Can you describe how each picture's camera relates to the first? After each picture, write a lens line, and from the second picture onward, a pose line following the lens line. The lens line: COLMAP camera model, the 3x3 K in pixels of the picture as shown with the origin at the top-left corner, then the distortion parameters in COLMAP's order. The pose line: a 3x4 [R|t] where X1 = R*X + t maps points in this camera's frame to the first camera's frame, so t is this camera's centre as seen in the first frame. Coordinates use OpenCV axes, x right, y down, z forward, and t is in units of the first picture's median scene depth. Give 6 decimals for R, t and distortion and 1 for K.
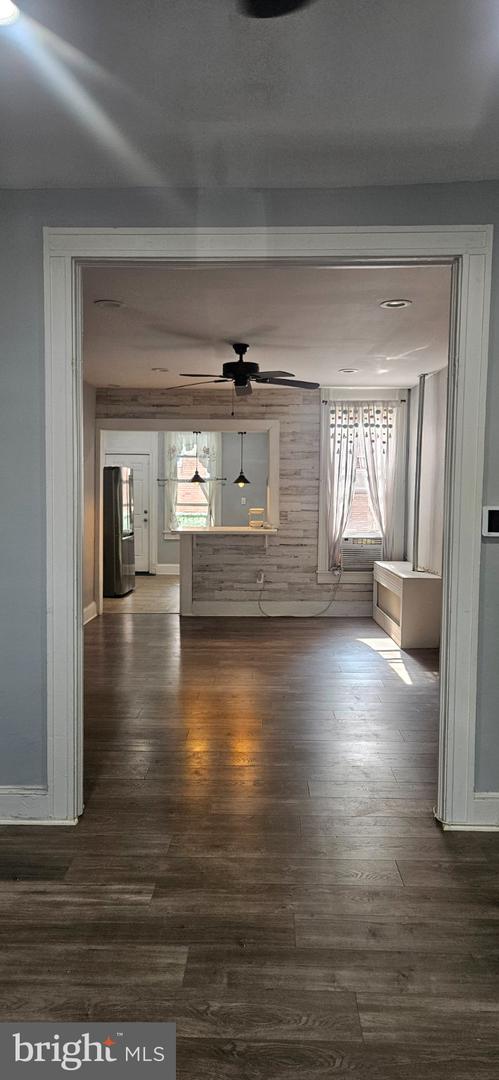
lens RADIAL K [[725.5, 0, 251.8], [0, 725.5, 531.0], [0, 0, 1]] dist [0.060358, -0.038039]
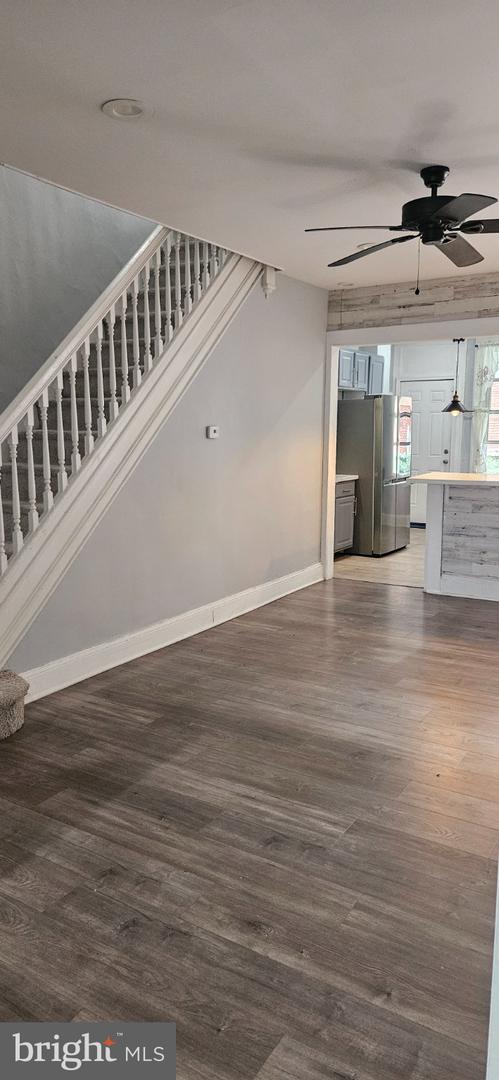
lens RADIAL K [[725.5, 0, 243.7], [0, 725.5, 533.1], [0, 0, 1]] dist [0.060358, -0.038039]
pose [[0.857605, 0.065662, -0.510101, 0.120949], [-0.020921, 0.995450, 0.092964, -0.009844], [0.513884, -0.069055, 0.855076, 0.267727]]
